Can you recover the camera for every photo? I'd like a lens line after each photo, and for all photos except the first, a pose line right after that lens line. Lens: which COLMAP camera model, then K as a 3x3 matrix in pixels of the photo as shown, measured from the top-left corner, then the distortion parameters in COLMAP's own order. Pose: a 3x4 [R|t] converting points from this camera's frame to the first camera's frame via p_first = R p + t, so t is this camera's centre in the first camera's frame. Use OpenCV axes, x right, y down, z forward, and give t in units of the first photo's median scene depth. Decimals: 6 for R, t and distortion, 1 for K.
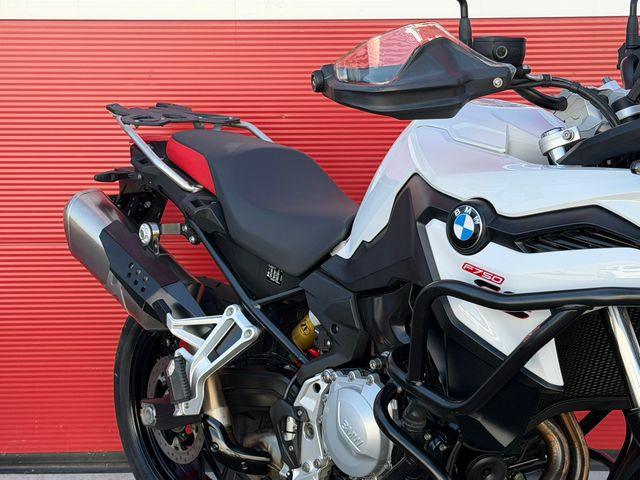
lens RADIAL K [[1207.0, 0, 324.2], [0, 1207.0, 253.1], [0, 0, 1]] dist [0.141800, 0.000000]
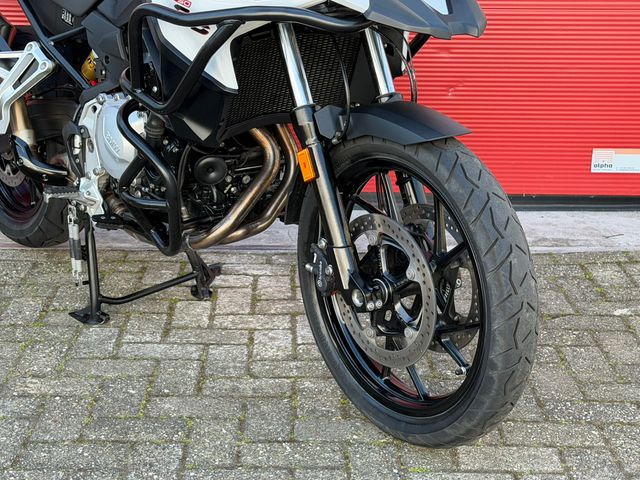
lens RADIAL K [[1207.0, 0, 327.5], [0, 1207.0, 243.9], [0, 0, 1]] dist [0.141800, 0.000000]
pose [[0.999675, 0.016741, 0.019214, 0.203688], [-0.019346, 0.989308, 0.144550, 0.063351], [-0.016588, -0.144875, 0.989311, -0.224558]]
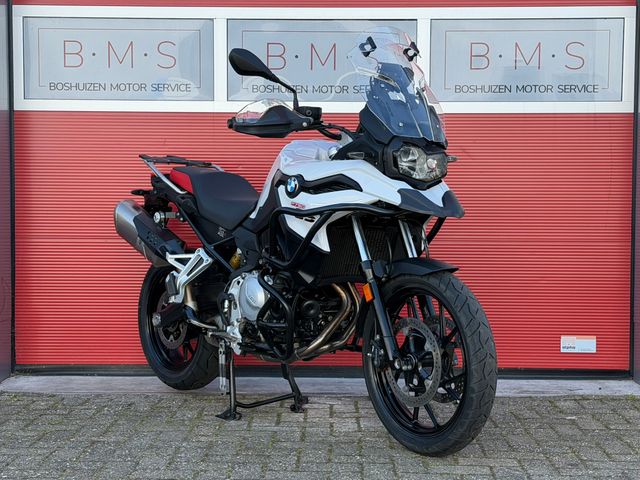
lens RADIAL K [[1207.0, 0, 323.0], [0, 1207.0, 250.1], [0, 0, 1]] dist [0.141800, 0.000000]
pose [[0.999632, 0.011937, -0.024341, 0.181297], [-0.014574, 0.993689, -0.111218, 0.276136], [0.022859, 0.111532, 0.993498, -0.995258]]
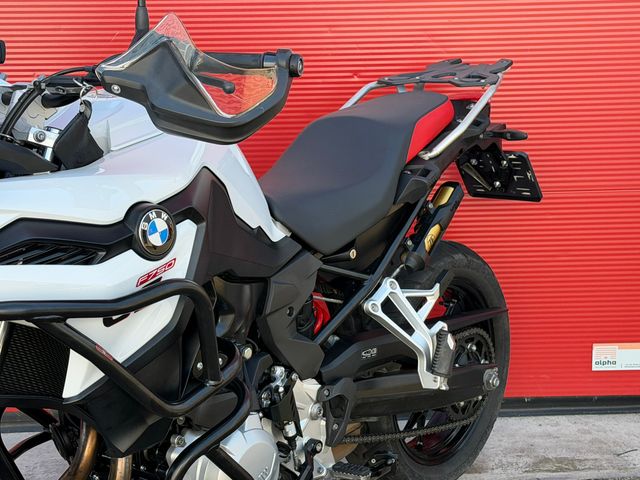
lens RADIAL K [[1207.0, 0, 314.8], [0, 1207.0, 253.4], [0, 0, 1]] dist [0.141800, 0.000000]
pose [[0.999210, -0.018880, 0.034959, 0.215358], [0.016166, 0.996951, 0.076342, -0.057524], [-0.036293, -0.075717, 0.996469, 0.006277]]
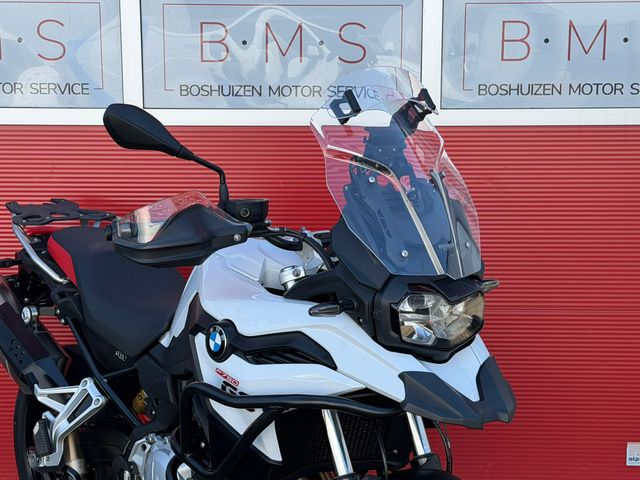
lens RADIAL K [[1207.0, 0, 317.9], [0, 1207.0, 251.8], [0, 0, 1]] dist [0.141800, 0.000000]
pose [[0.999798, 0.007686, -0.018554, 0.196644], [-0.007671, 0.999970, 0.000906, -0.096033], [0.018561, -0.000764, 0.999827, -0.270459]]
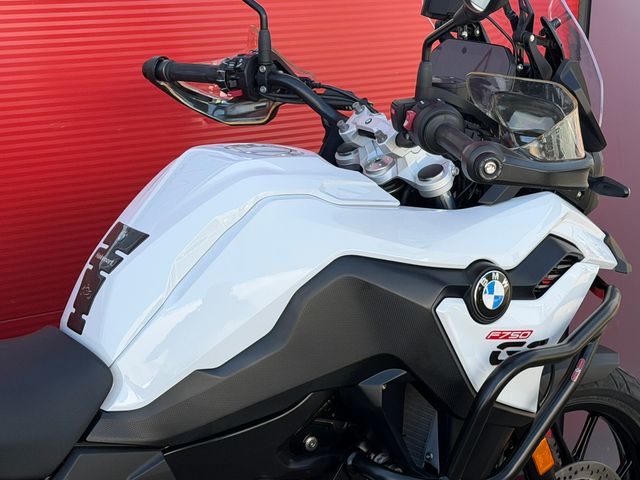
lens RADIAL K [[1287.5, 0, 321.7], [0, 1287.5, 241.7], [0, 0, 1]] dist [0.143514, 0.000000]
pose [[0.078046, -0.265562, 0.960930, -0.630744], [0.131869, 0.958150, 0.254084, -0.249732], [-0.988190, 0.106886, 0.109799, 0.784918]]
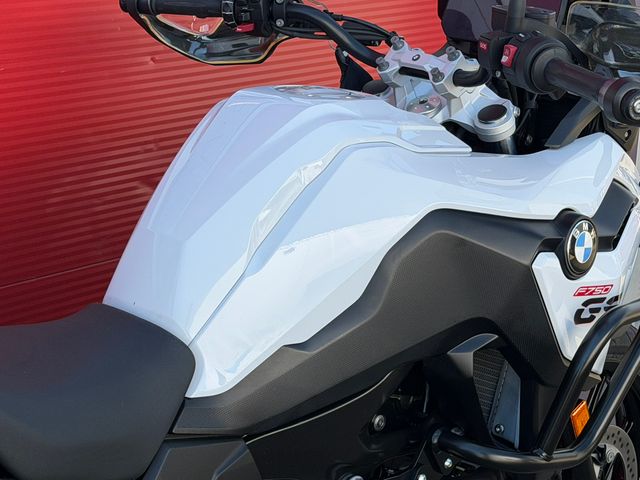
lens RADIAL K [[1476.0, 0, 317.9], [0, 1476.0, 239.0], [0, 0, 1]] dist [0.194481, 0.000000]
pose [[-0.125906, -0.292261, 0.948014, -0.634549], [0.109875, 0.945631, 0.306119, -0.275794], [-0.985939, 0.142705, -0.086949, 0.977692]]
